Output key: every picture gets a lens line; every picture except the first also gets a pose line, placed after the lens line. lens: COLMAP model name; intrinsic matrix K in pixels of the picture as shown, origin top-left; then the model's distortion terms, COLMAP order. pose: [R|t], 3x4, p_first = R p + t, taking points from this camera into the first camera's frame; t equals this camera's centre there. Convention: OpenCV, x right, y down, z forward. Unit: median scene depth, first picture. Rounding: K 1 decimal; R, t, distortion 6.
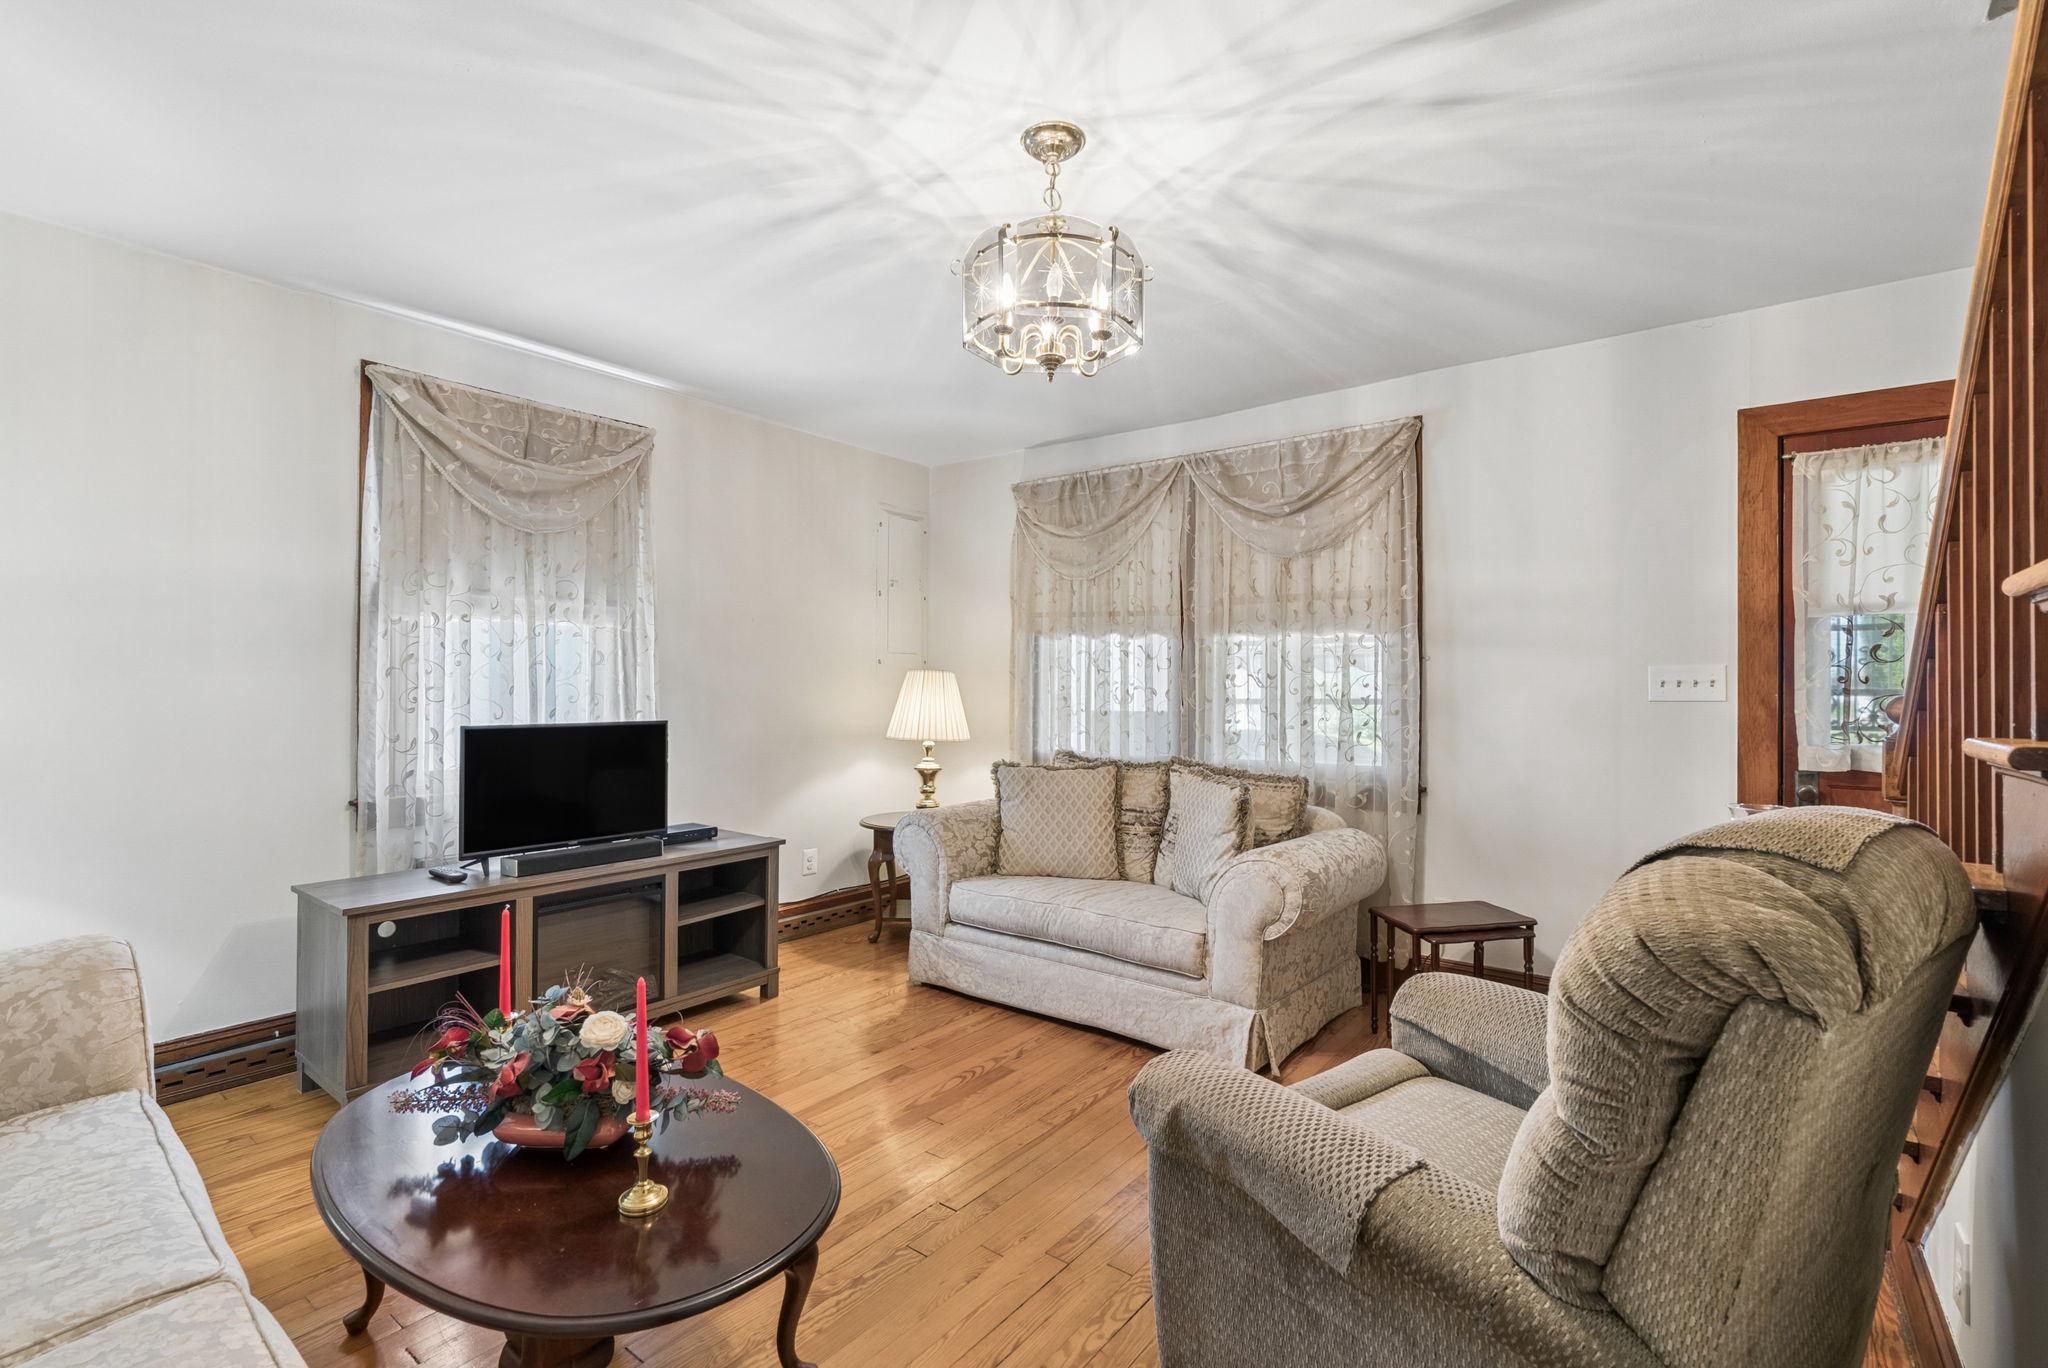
lens RADIAL K [[930.0, 0, 1015.0], [0, 930.0, 674.5], [0, 0, 1]] dist [-0.001542, 0.000330]
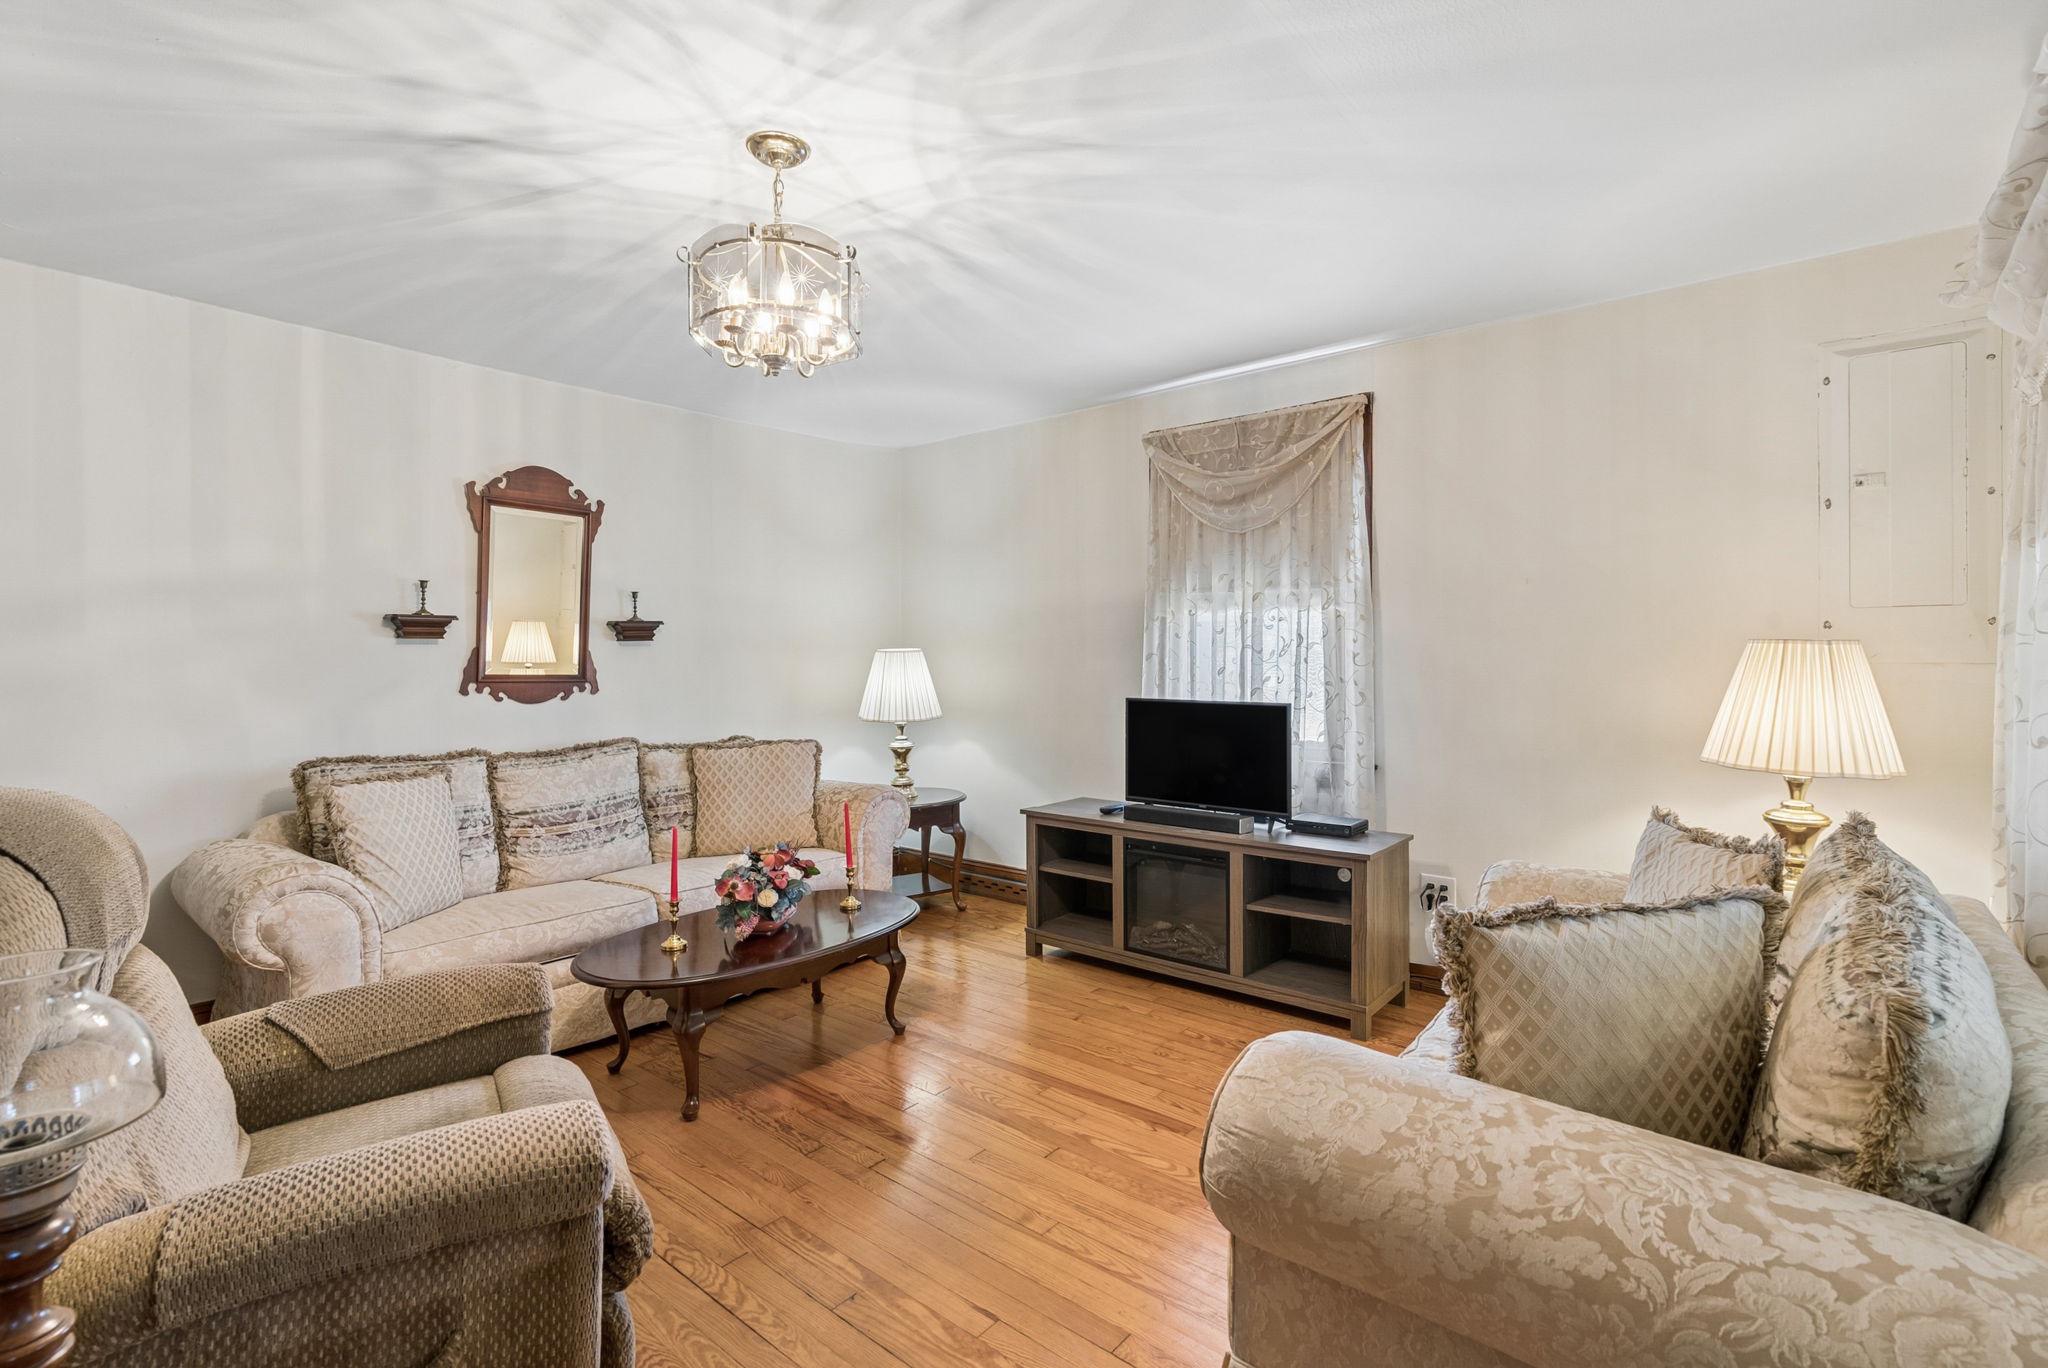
lens RADIAL K [[934.0, 0, 1016.2], [0, 934.0, 638.8], [0, 0, 1]] dist [0.000870, 0.000152]
pose [[-0.044253, -0.026295, -0.998674, 0.674153], [0.011393, 0.999575, -0.026824, 0.005242], [0.998955, -0.012565, -0.043935, 0.827931]]
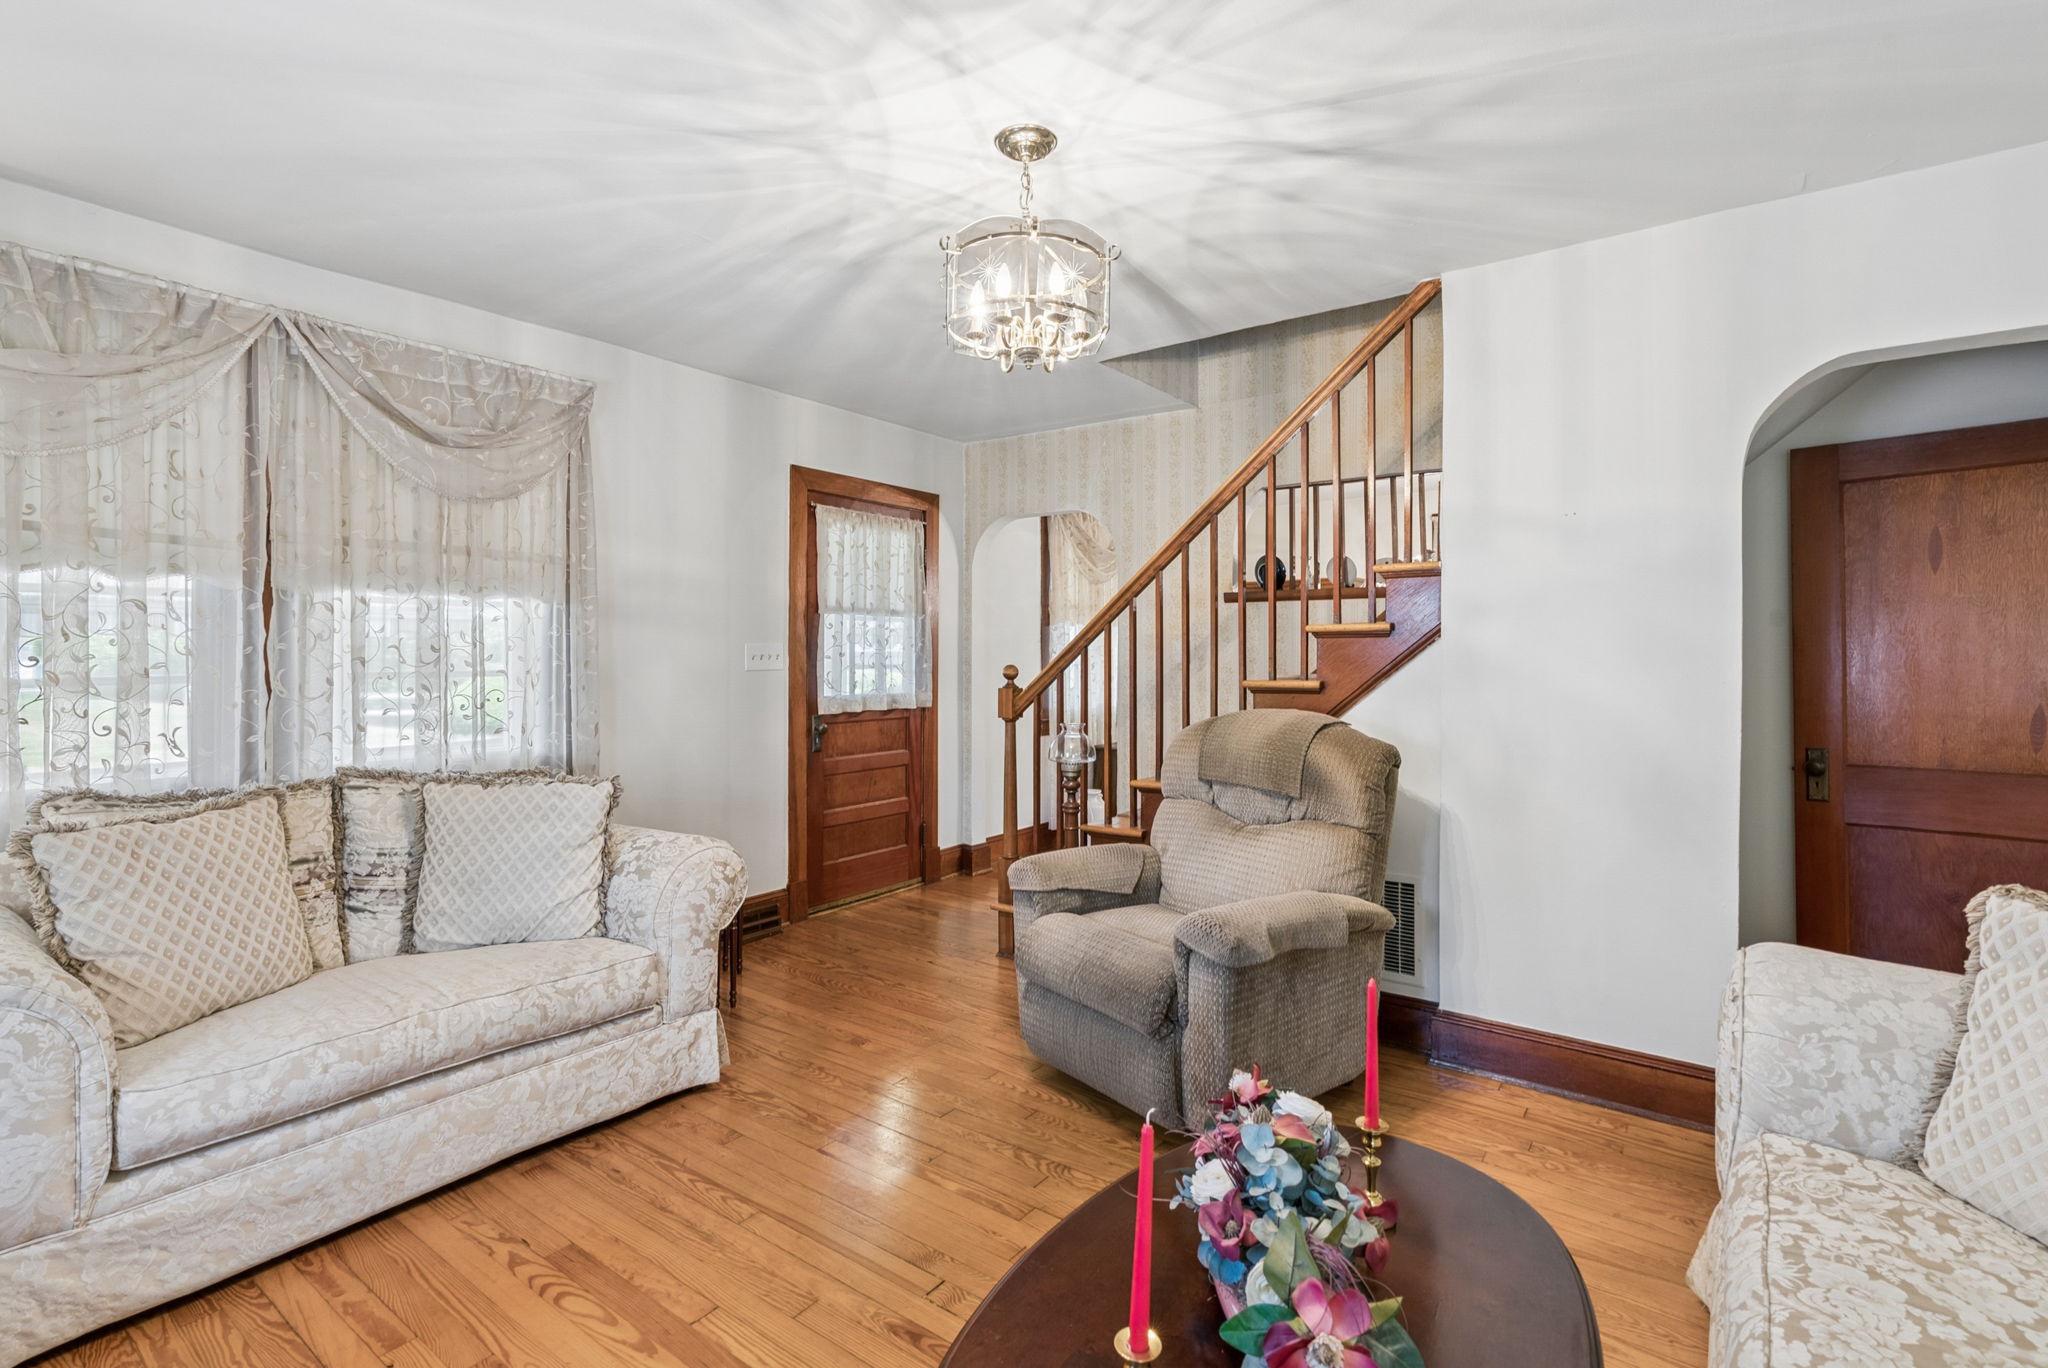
lens RADIAL K [[939.5, 0, 1024.0], [0, 939.5, 635.8], [0, 0, 1]] dist [-0.001742, -0.000274]
pose [[-0.023540, 0.018701, 0.999548, -0.634457], [-0.012587, 0.999740, -0.019001, 0.000086], [-0.999644, -0.013029, -0.023299, 0.645958]]
